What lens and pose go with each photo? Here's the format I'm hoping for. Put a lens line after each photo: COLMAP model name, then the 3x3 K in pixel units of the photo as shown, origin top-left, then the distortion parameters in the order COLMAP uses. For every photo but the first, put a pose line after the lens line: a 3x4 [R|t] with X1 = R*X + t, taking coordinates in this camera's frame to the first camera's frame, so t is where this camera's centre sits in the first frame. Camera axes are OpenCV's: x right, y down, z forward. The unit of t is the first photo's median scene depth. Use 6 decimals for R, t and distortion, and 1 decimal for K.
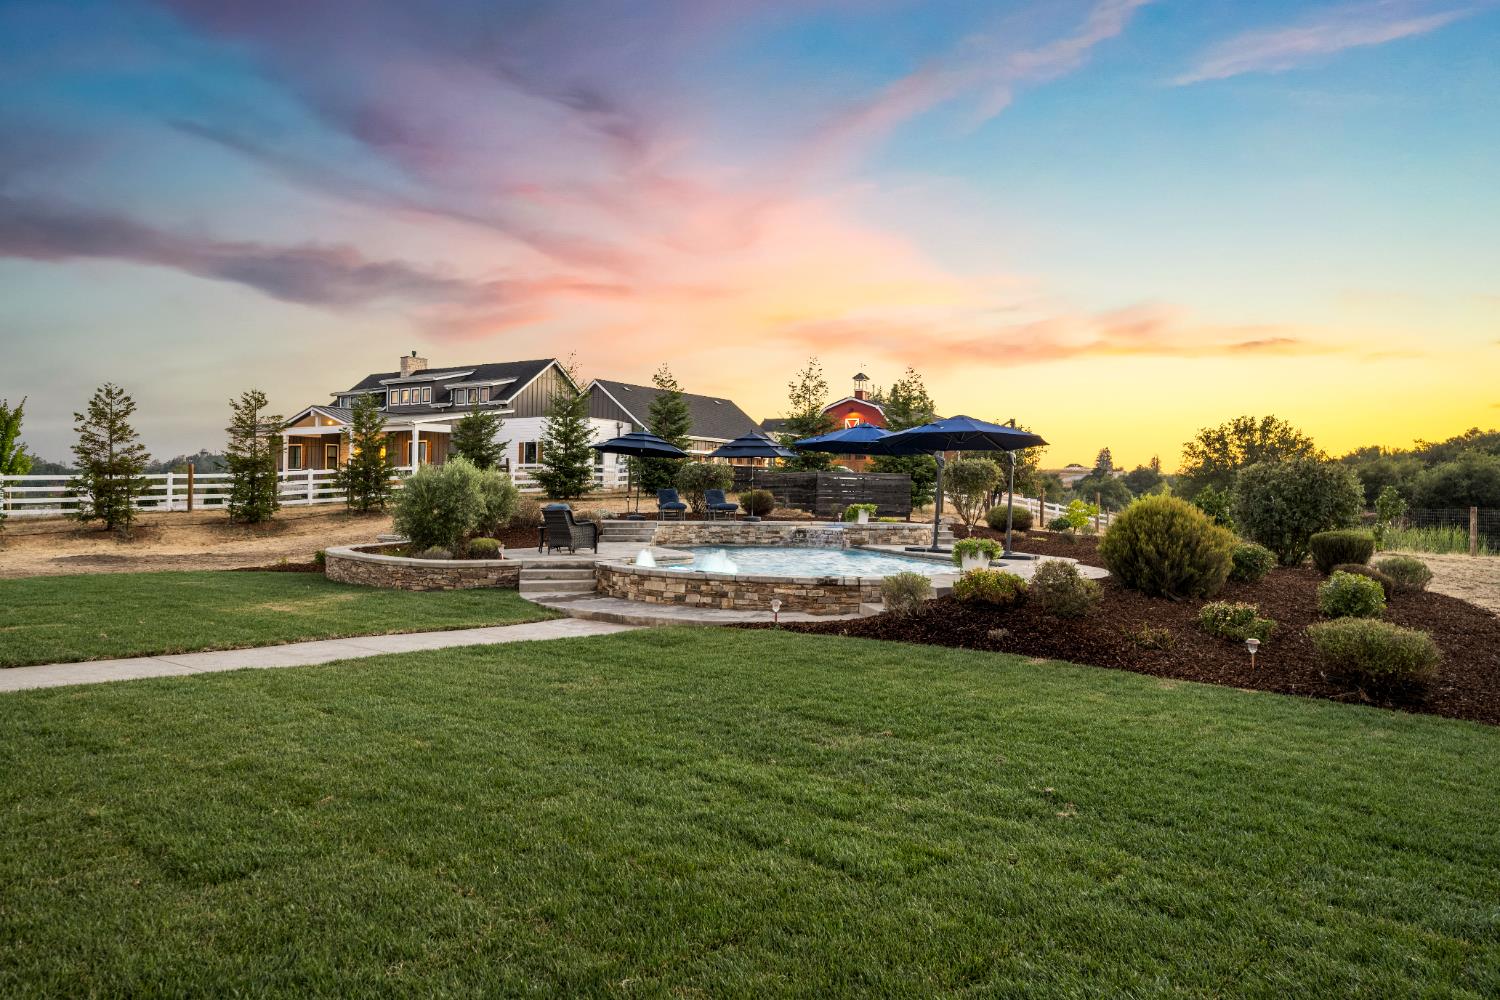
lens RADIAL K [[1020.9, 0, 755.0], [0, 1020.9, 503.6], [0, 0, 1]] dist [0.017758, 0.000245]
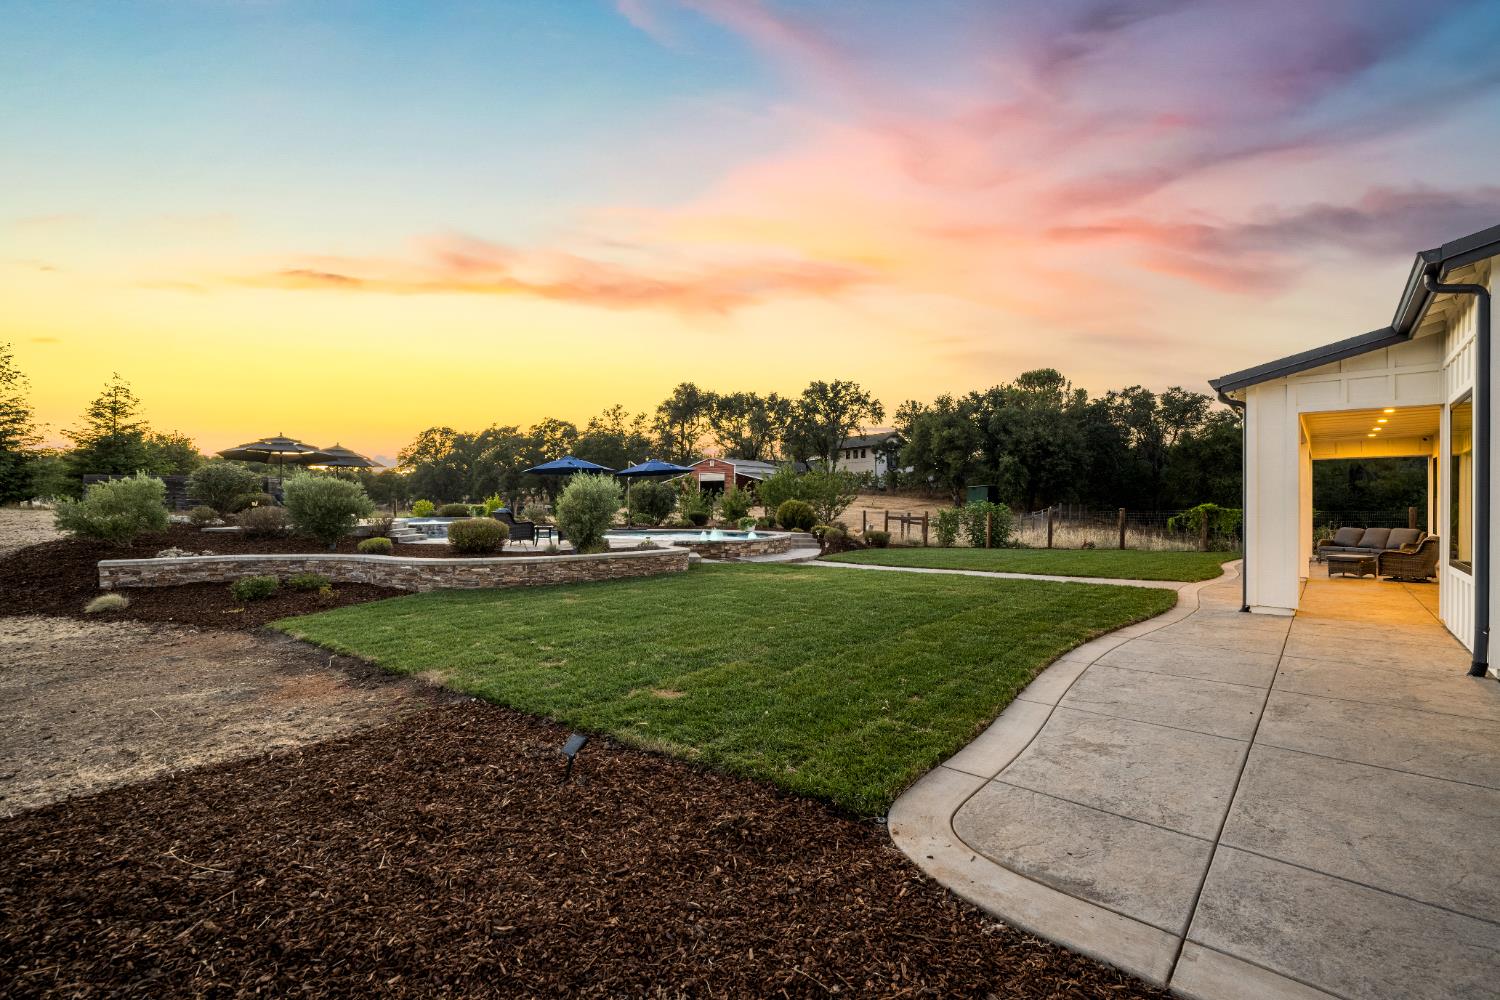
lens RADIAL K [[625.7, 0, 736.9], [0, 625.7, 500.5], [0, 0, 1]] dist [-0.011115, -0.000103]
pose [[0.066438, -0.010489, 0.997735, -0.643832], [0.003382, 0.999941, 0.010287, -0.011794], [-0.997785, 0.002691, 0.066469, 0.461919]]
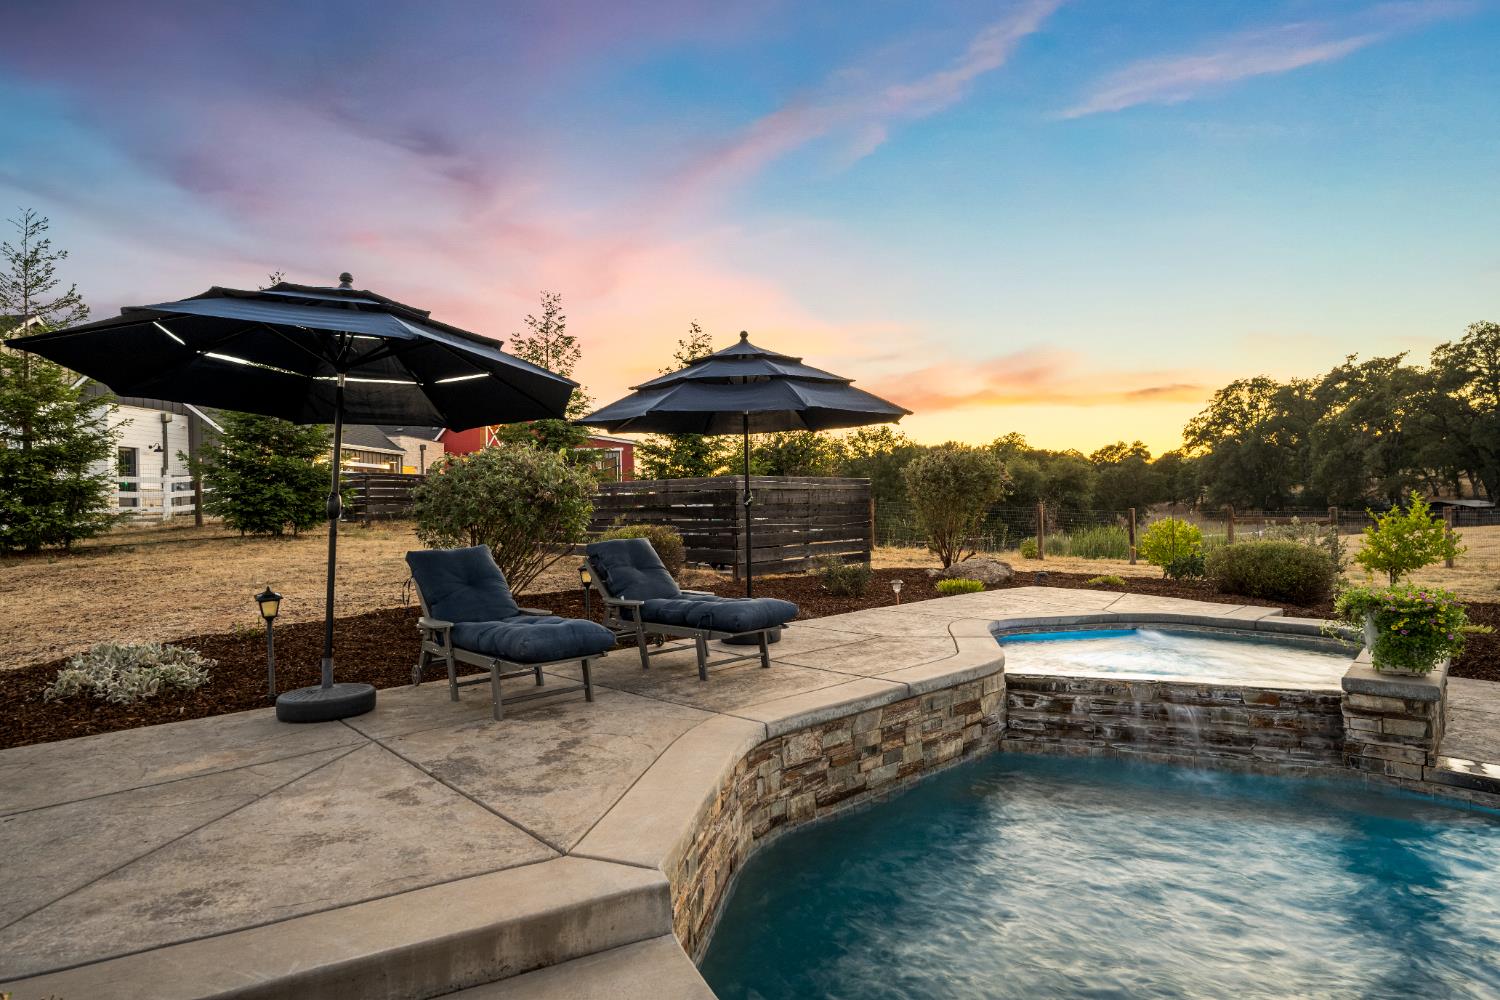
lens RADIAL K [[801.5, 0, 757.9], [0, 801.5, 506.3], [0, 0, 1]] dist [0.003400, 0.003348]
pose [[0.874361, -0.033288, 0.484134, -0.107291], [0.034269, 0.999389, 0.006826, -0.022021], [-0.484065, 0.010622, 0.874968, 0.744590]]
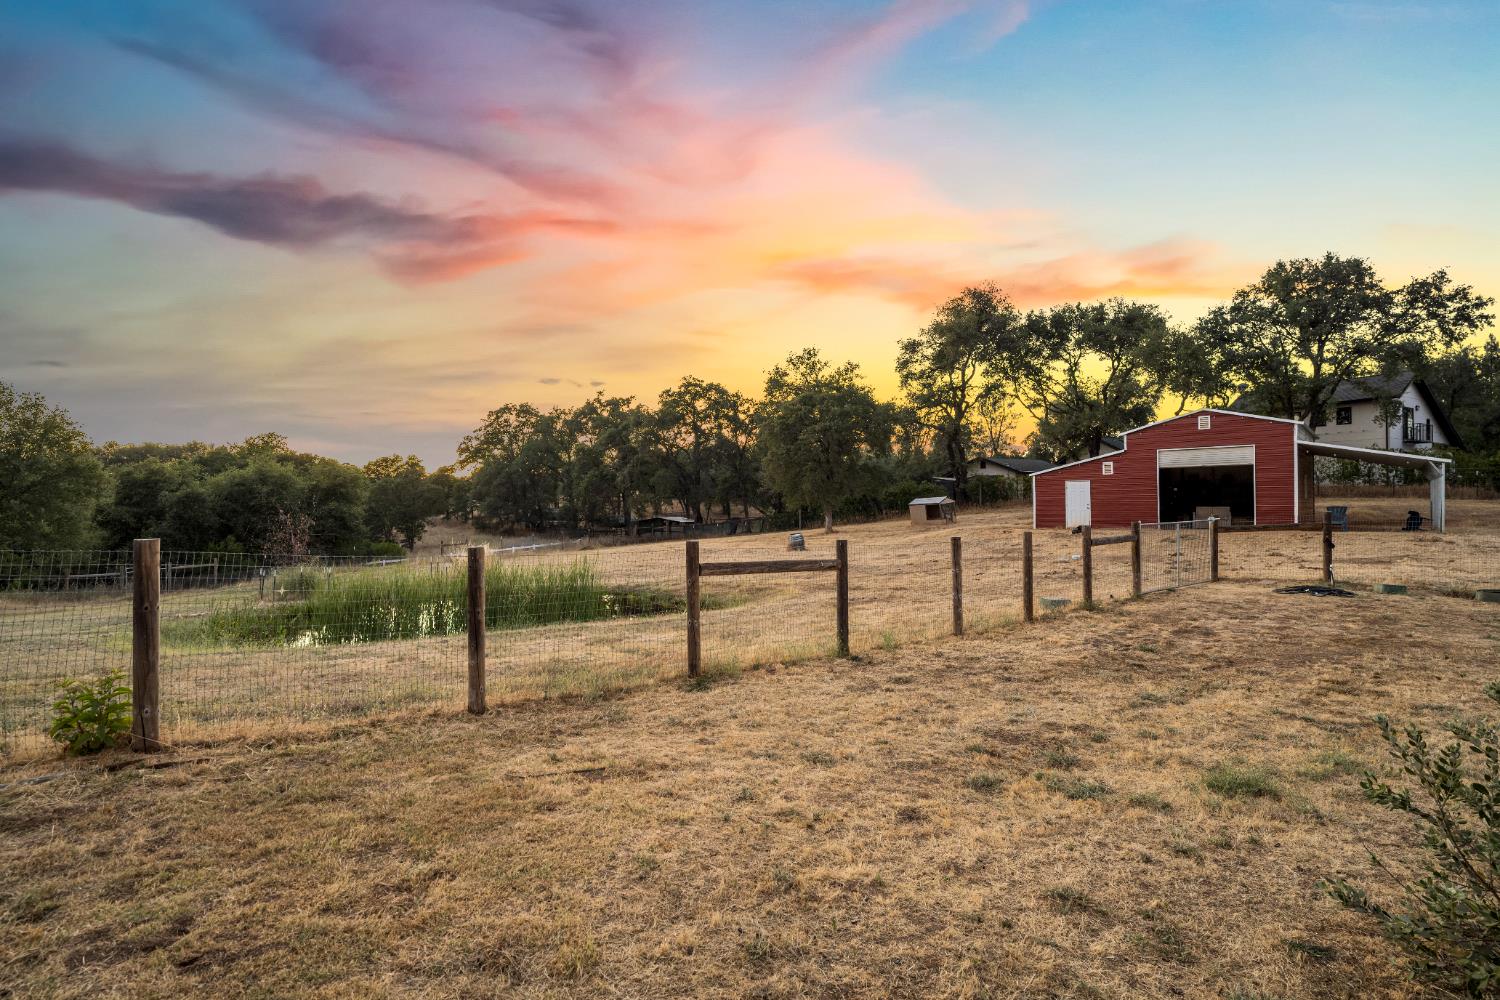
lens RADIAL K [[688.1, 0, 744.4], [0, 688.1, 509.8], [0, 0, 1]] dist [0.001454, -0.000143]
pose [[0.167955, -0.017825, 0.985634, 0.352127], [0.009228, 0.999821, 0.016509, -0.017966], [-0.985752, 0.006323, 0.168089, 1.101574]]
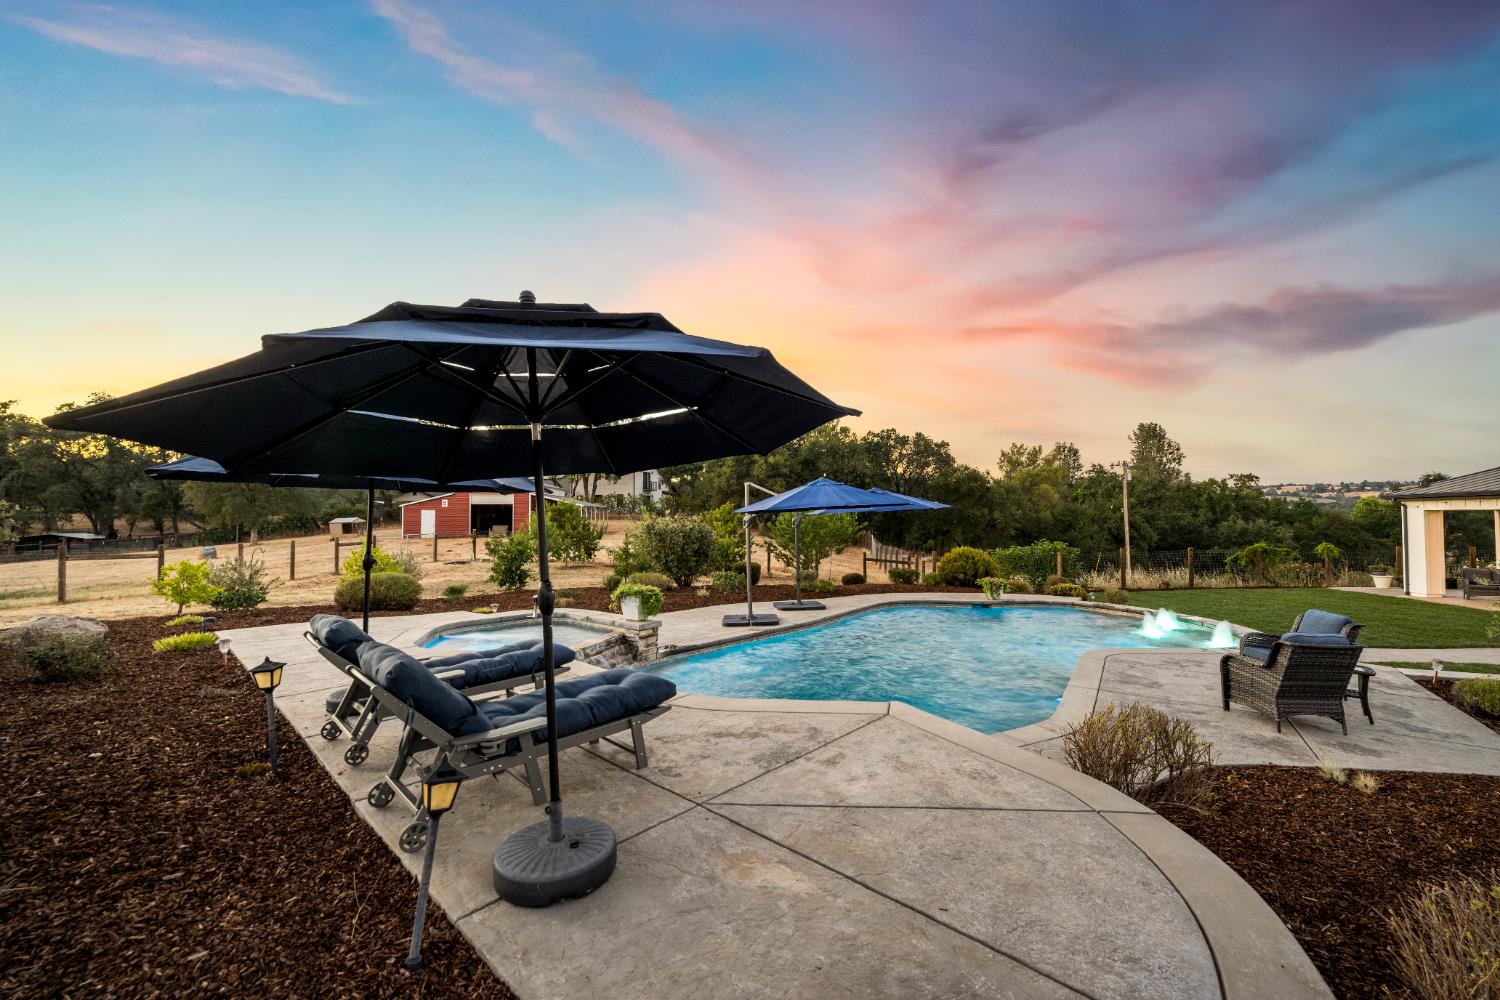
lens RADIAL K [[600.6, 0, 735.2], [0, 600.6, 510.4], [0, 0, 1]] dist [-0.007763, 0.000846]
pose [[-0.533729, 0.000823, 0.845655, -0.191870], [-0.004760, 0.999981, -0.003977, -0.035758], [-0.845642, -0.006148, -0.533714, 0.942055]]
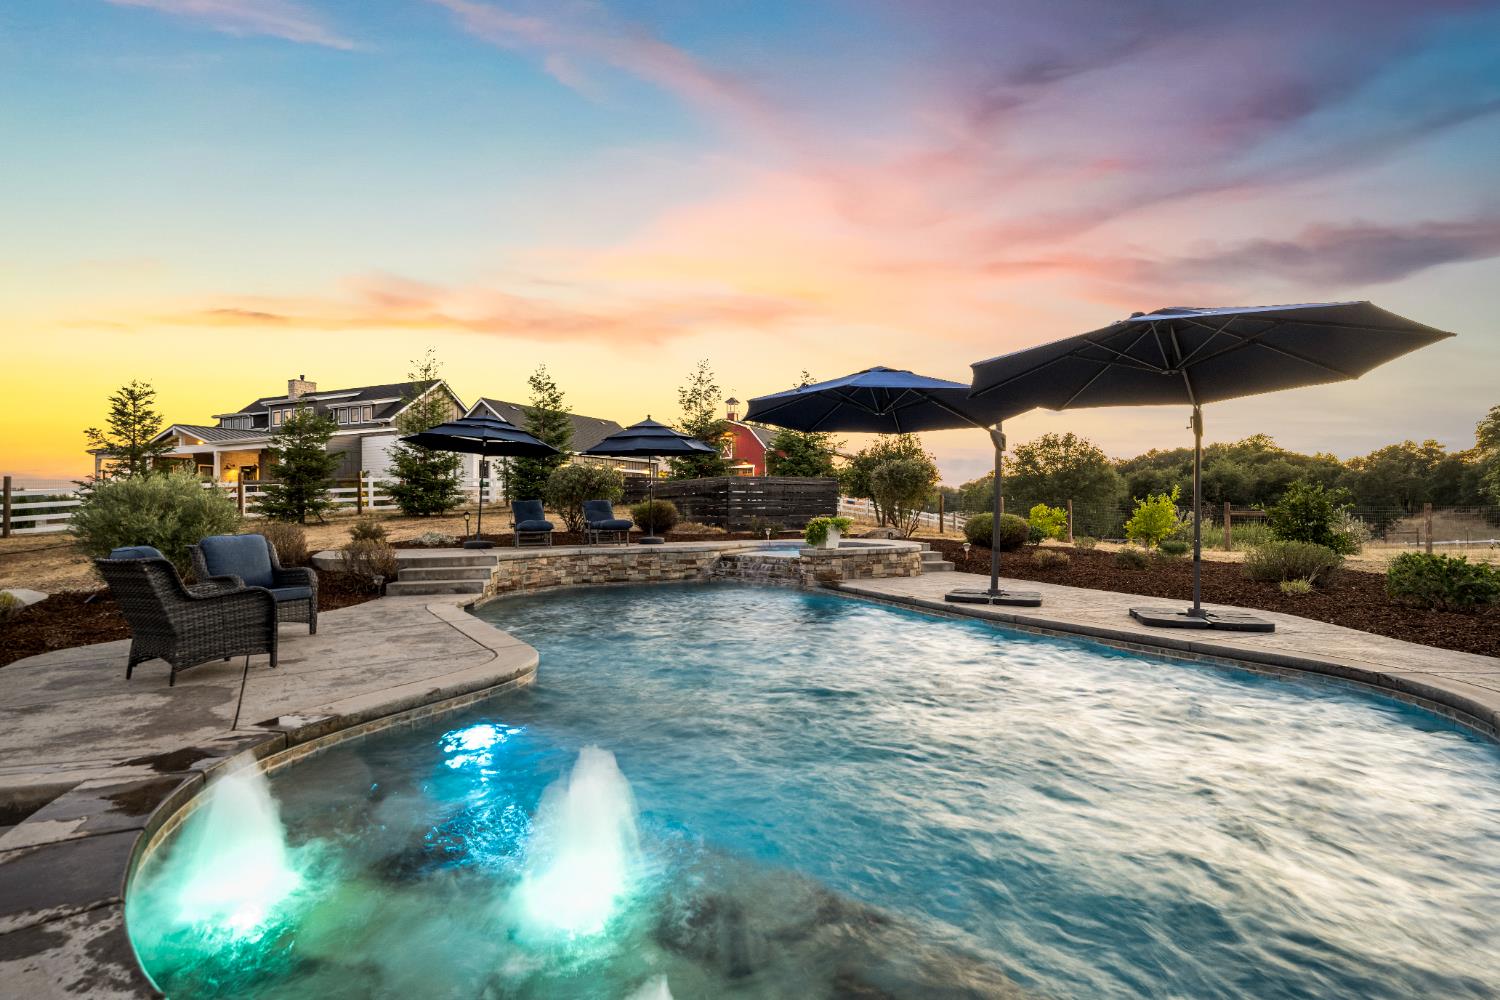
lens RADIAL K [[758.5, 0, 759.2], [0, 758.5, 494.9], [0, 0, 1]] dist [0.001190, -0.002459]
pose [[0.986550, -0.018367, 0.162428, -0.013427], [0.022148, 0.999523, -0.021502, -0.003443], [-0.161955, 0.024811, 0.986486, 0.438901]]
